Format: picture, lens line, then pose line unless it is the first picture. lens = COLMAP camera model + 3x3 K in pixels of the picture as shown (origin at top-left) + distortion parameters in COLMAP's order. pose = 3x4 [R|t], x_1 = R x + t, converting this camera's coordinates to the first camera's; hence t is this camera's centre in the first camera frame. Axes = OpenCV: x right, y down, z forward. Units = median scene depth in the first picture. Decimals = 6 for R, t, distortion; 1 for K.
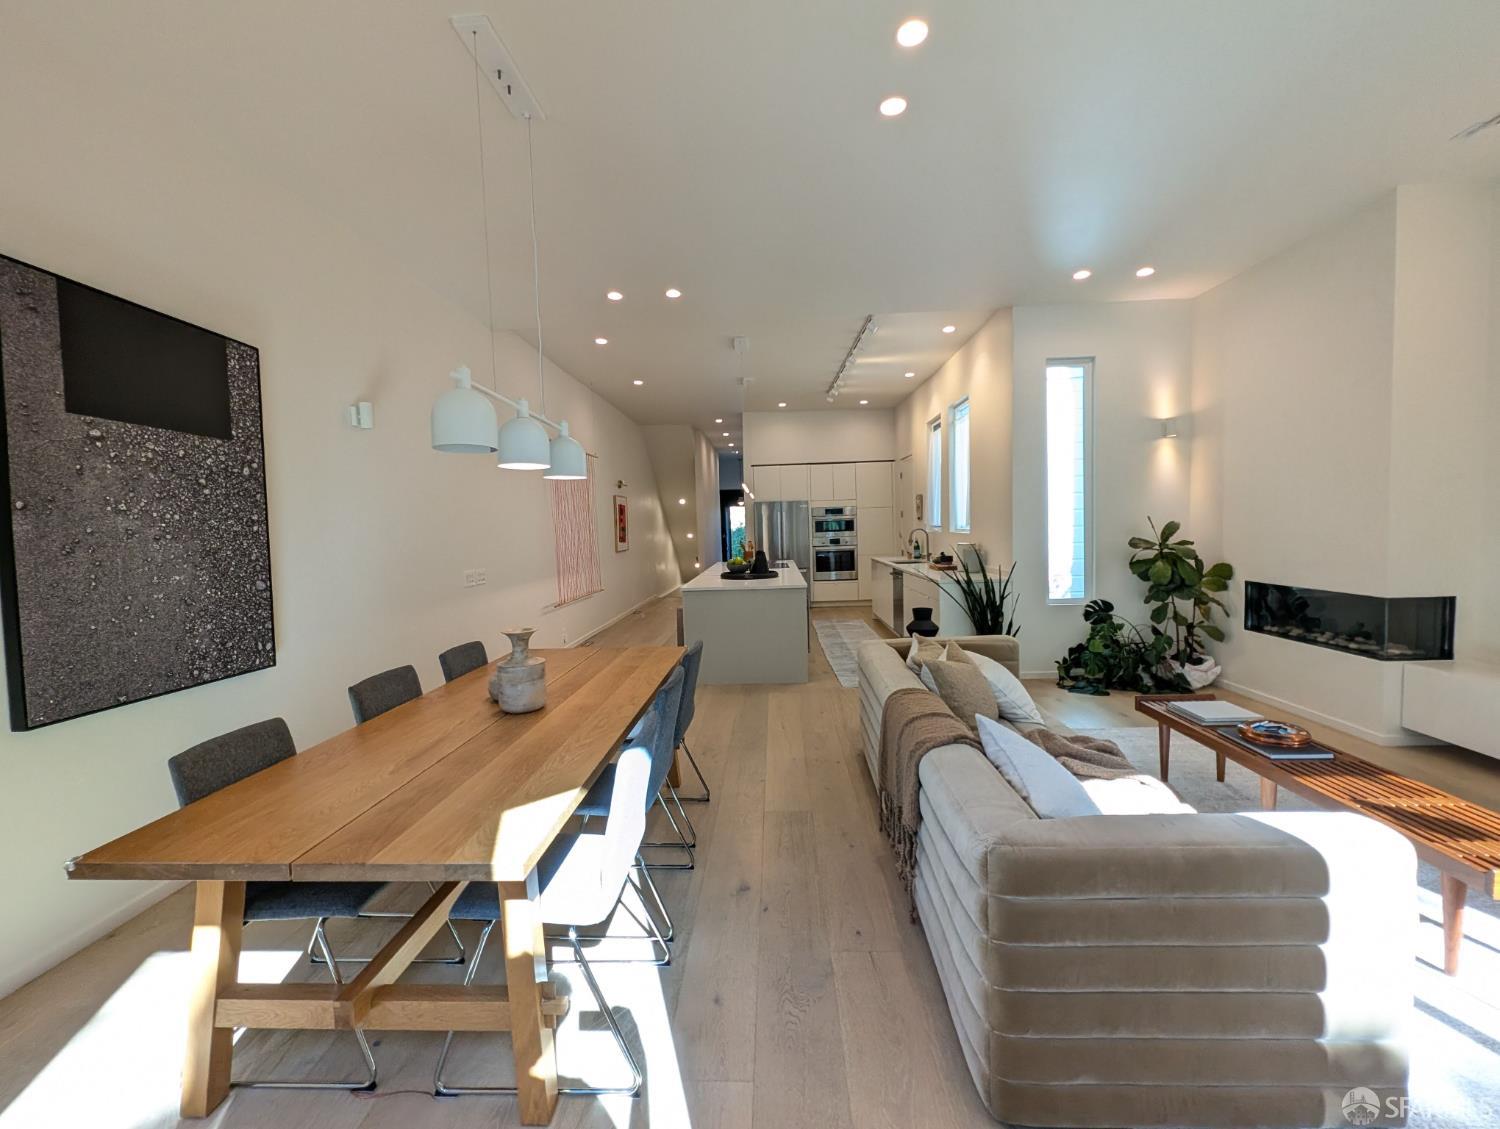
lens RADIAL K [[619.5, 0, 758.3], [0, 619.5, 564.0], [0, 0, 1]] dist [0.000555, -0.000623]
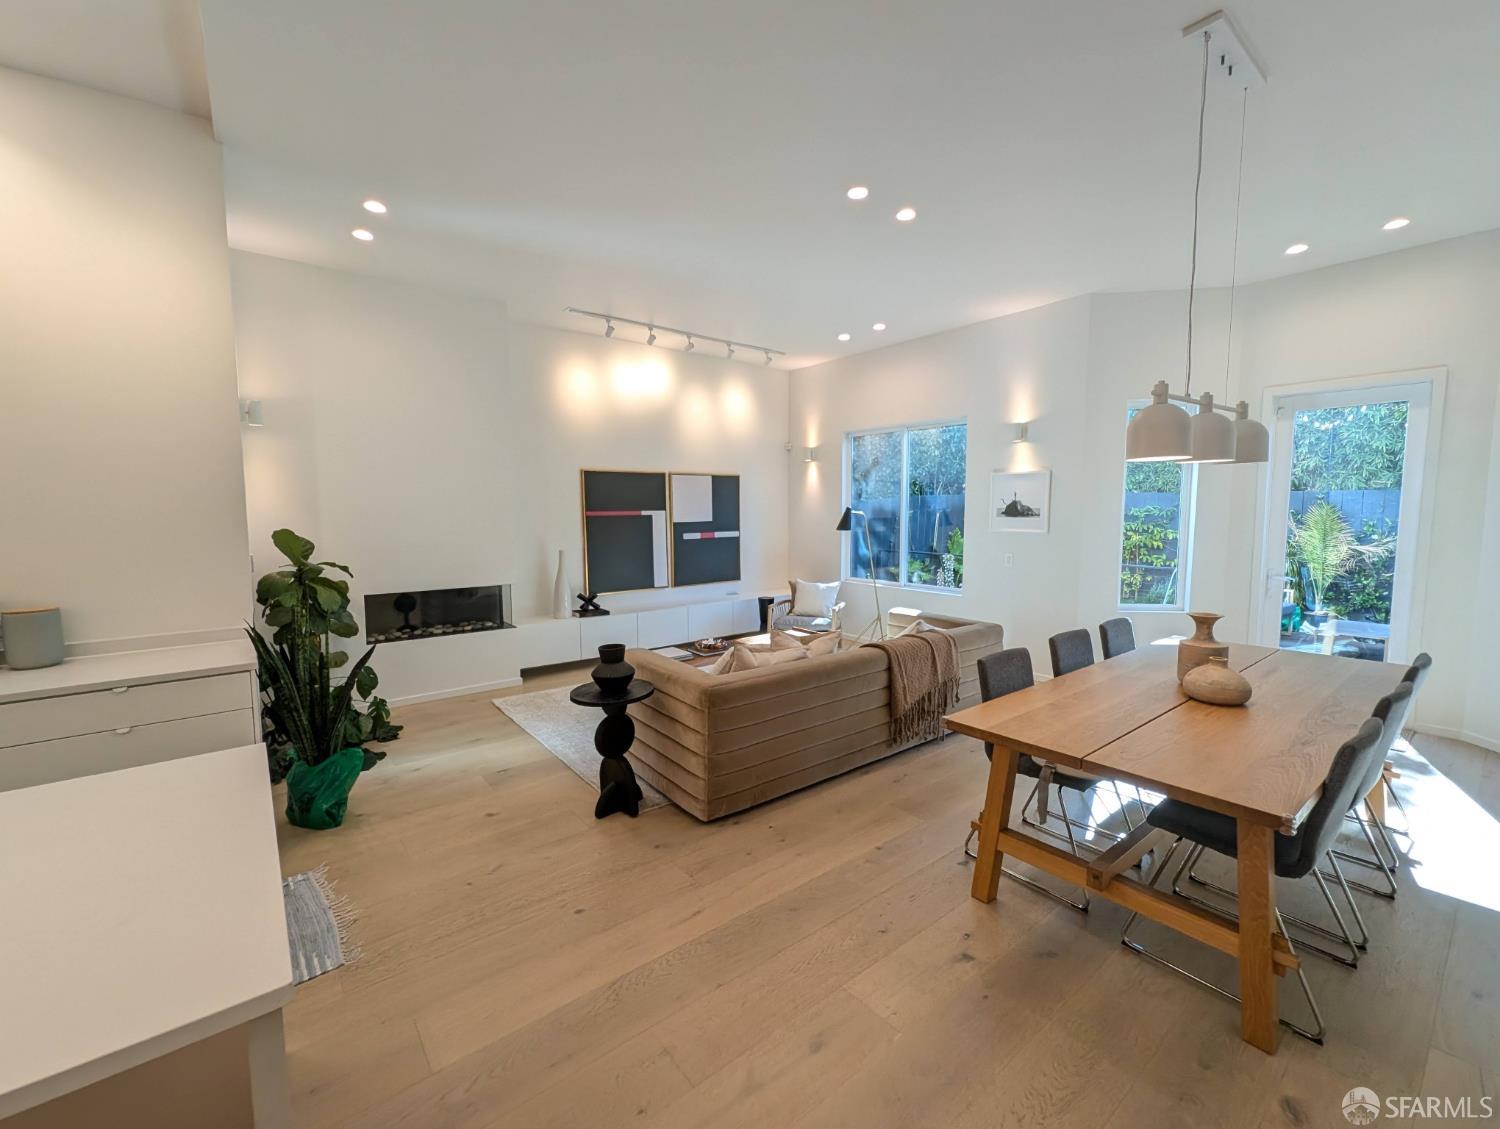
lens RADIAL K [[619.5, 0, 758.6], [0, 619.5, 559.9], [0, 0, 1]] dist [0.000555, -0.000623]
pose [[-0.643593, -0.027933, 0.764858, -0.325338], [0.072237, 0.992656, 0.097036, -0.070350], [-0.761951, 0.117703, -0.636849, 1.047579]]
